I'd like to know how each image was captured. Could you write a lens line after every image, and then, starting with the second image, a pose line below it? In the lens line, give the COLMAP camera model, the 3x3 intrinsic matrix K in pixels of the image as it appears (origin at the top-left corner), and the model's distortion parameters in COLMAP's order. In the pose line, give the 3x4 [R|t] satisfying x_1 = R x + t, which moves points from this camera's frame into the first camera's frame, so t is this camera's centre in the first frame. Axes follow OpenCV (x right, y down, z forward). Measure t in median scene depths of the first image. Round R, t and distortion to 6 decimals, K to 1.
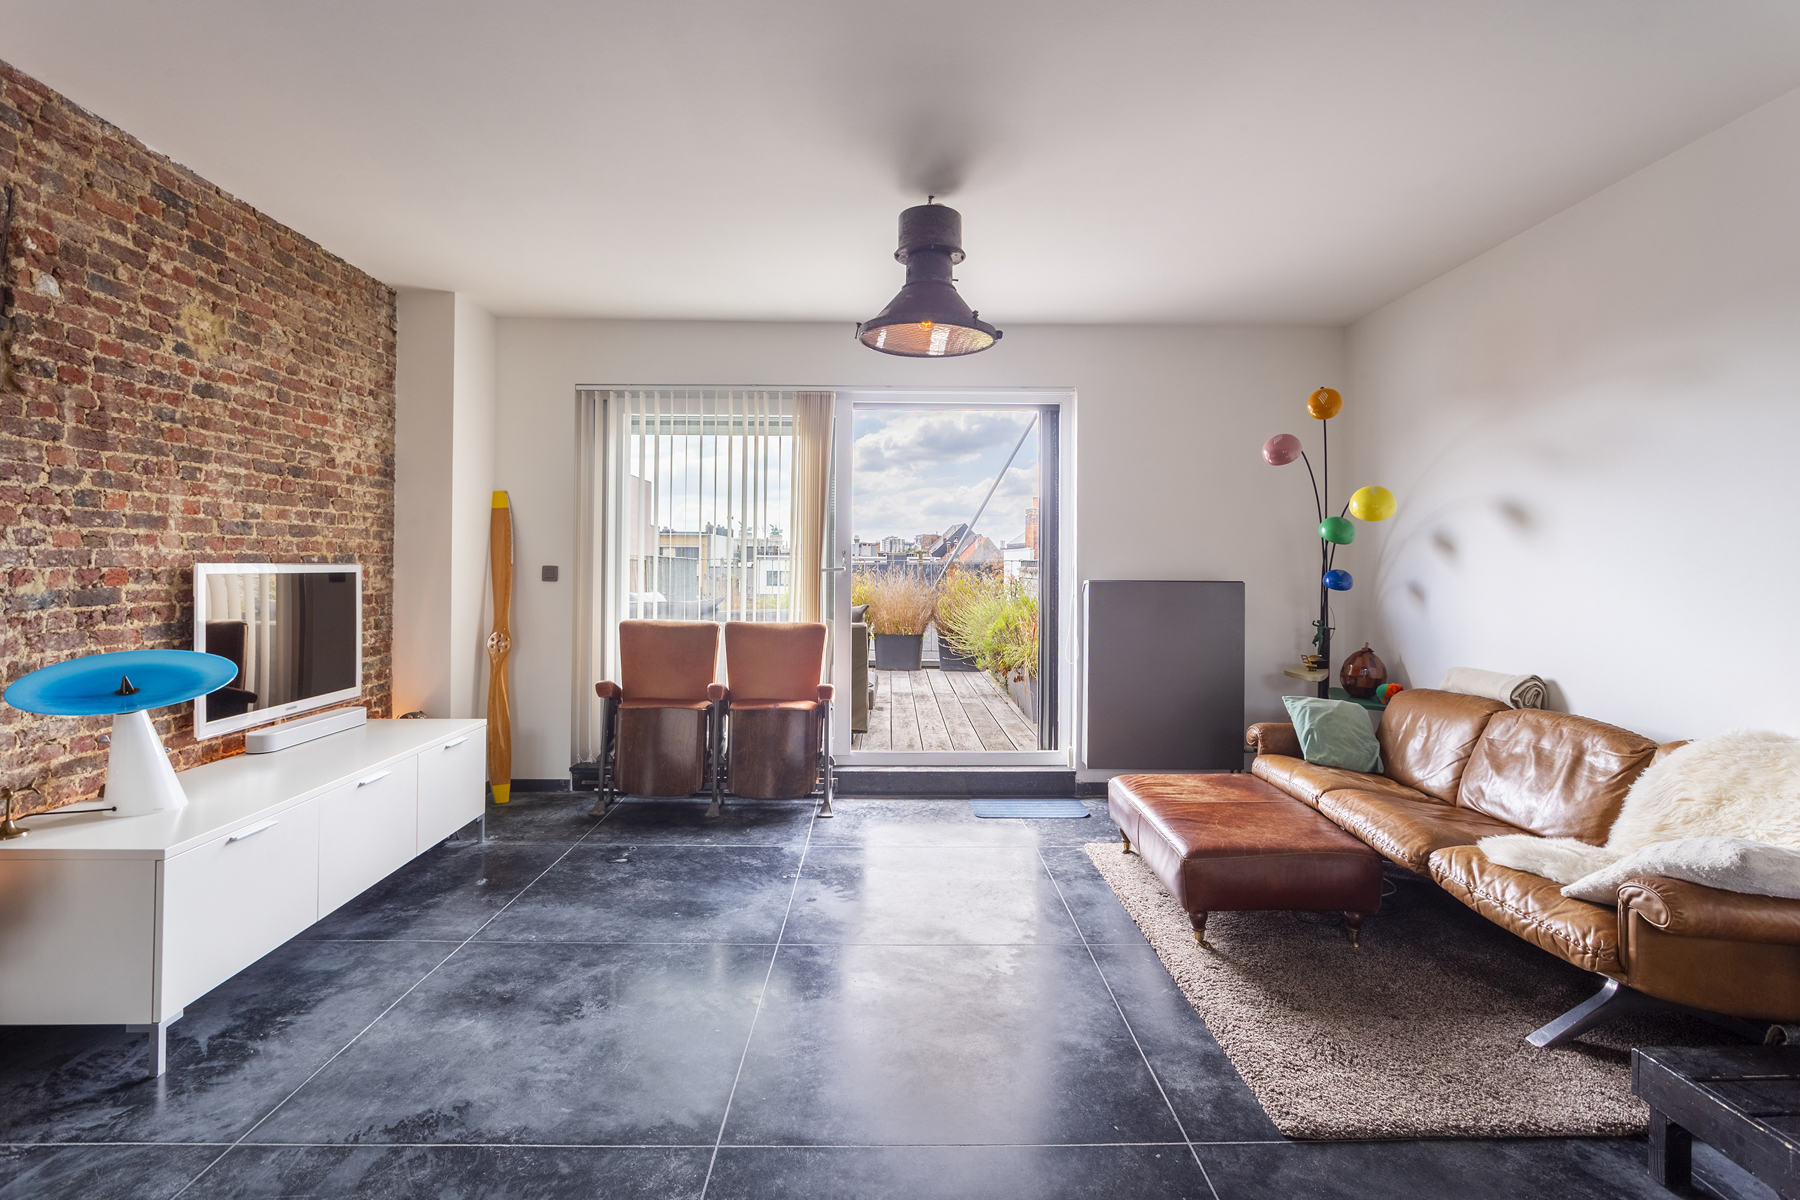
lens RADIAL K [[954.2, 0, 897.3], [0, 954.2, 558.2], [0, 0, 1]] dist [-0.002141, -0.000788]
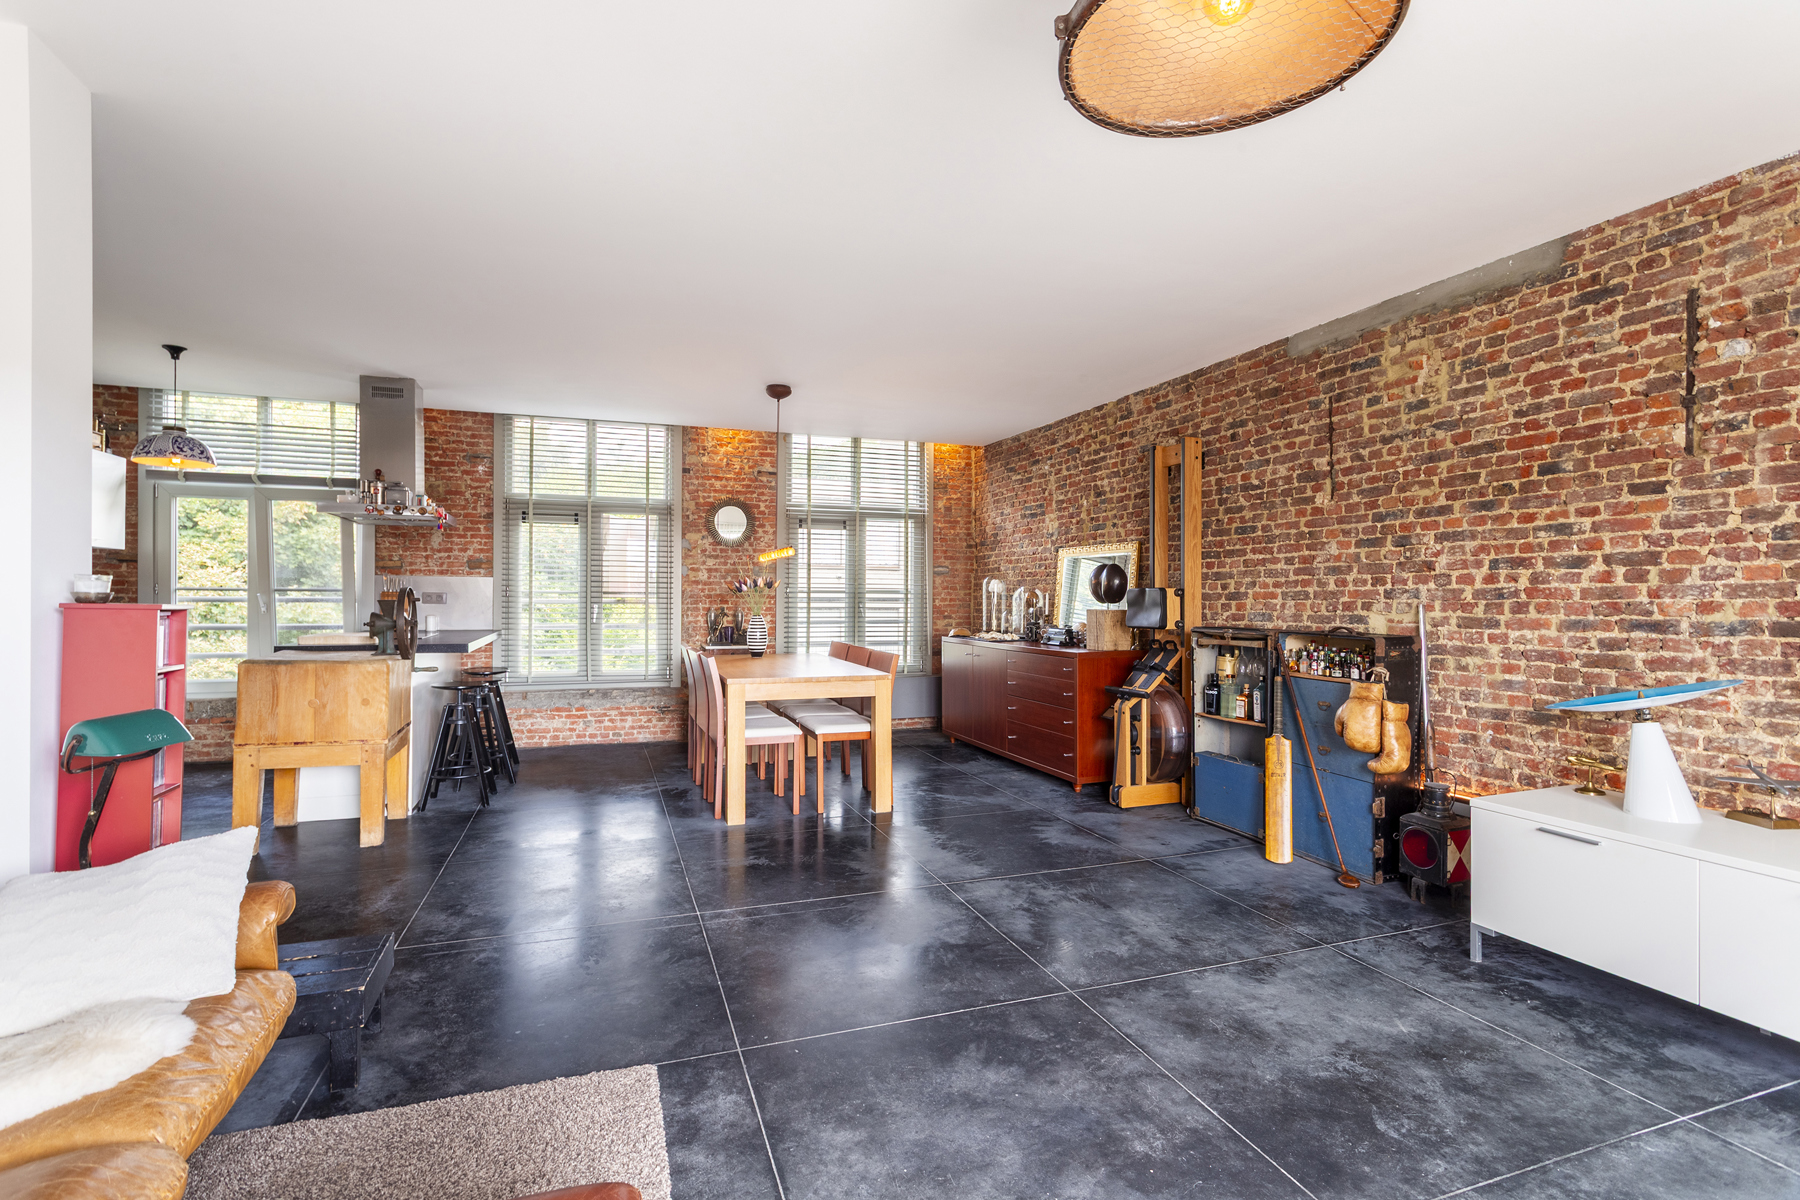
lens RADIAL K [[858.1, 0, 900.0], [0, 858.1, 600.0], [0, 0, 1]] dist [-0.000676, -0.000157]
pose [[-0.950851, -0.012853, -0.309382, 0.360389], [-0.010629, 0.999904, -0.008873, 0.030321], [0.309466, -0.005149, -0.950896, 1.667694]]
